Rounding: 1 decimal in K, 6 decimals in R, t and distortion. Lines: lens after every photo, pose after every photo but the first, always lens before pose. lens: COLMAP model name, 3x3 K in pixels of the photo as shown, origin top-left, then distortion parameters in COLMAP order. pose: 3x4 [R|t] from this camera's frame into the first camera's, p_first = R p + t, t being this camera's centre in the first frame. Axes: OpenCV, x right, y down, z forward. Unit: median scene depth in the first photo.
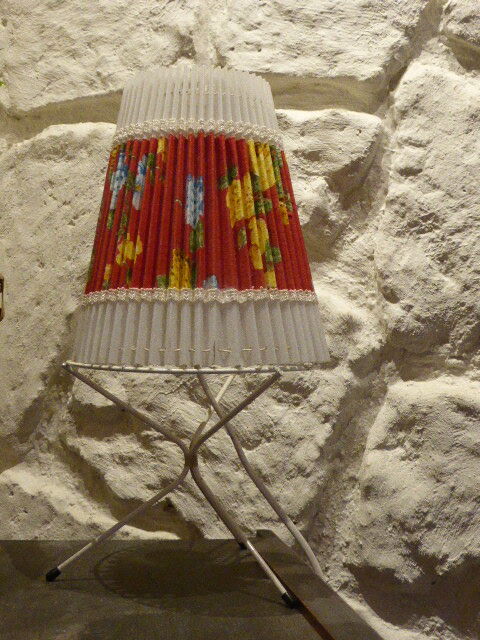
lens RADIAL K [[919.1, 0, 229.6], [0, 919.1, 323.4], [0, 0, 1]] dist [-0.119026, 0.000000]
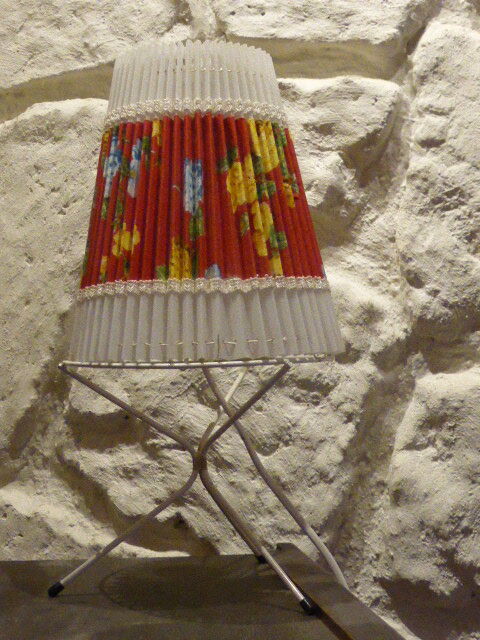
lens RADIAL K [[1124.7, 0, 233.3], [0, 1124.7, 322.1], [0, 0, 1]] dist [-0.110507, 0.000000]
pose [[0.999280, -0.033107, -0.018546, 0.014847], [0.033074, 0.999451, -0.002084, 0.007605], [0.018605, 0.001470, 0.999826, -0.115267]]
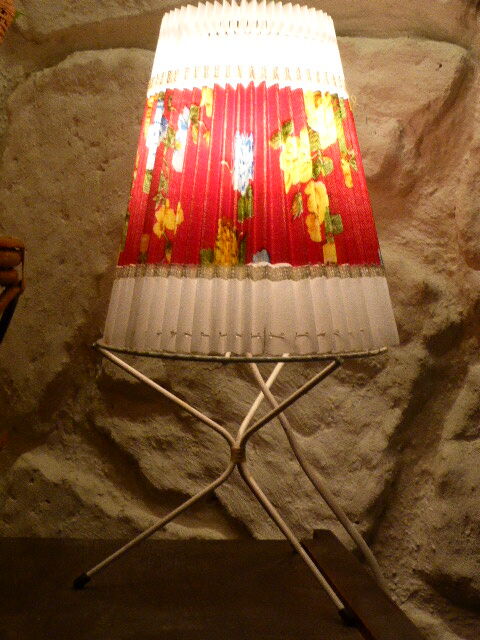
lens RADIAL K [[1124.7, 0, 218.9], [0, 1124.7, 333.1], [0, 0, 1]] dist [-0.110507, 0.000000]
pose [[0.998041, 0.008942, -0.061928, 0.004357], [-0.004665, 0.997615, 0.068871, -0.033479], [0.062396, -0.068447, 0.995702, -0.053186]]
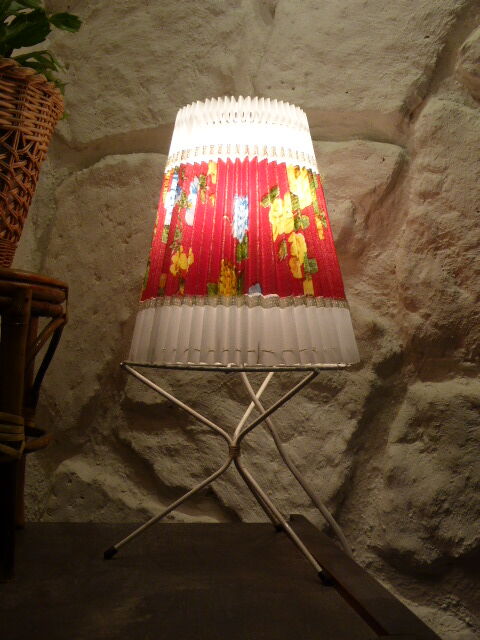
lens RADIAL K [[800.1, 0, 236.6], [0, 800.1, 318.8], [0, 0, 1]] dist [-0.089382, 0.000000]
pose [[0.999776, 0.004553, -0.020671, -0.016823], [-0.005037, 0.999712, -0.023453, 0.009816], [0.020559, 0.023552, 0.999511, 0.020933]]
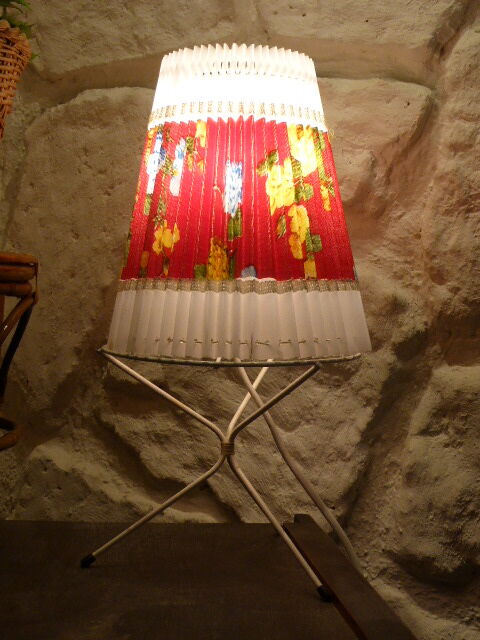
lens RADIAL K [[981.6, 0, 222.9], [0, 981.6, 336.4], [0, 0, 1]] dist [-0.129508, 0.000000]
pose [[0.998632, 0.012653, -0.050742, 0.004061], [-0.009257, 0.997736, 0.066616, -0.033535], [0.051470, -0.066055, 0.996488, -0.034636]]
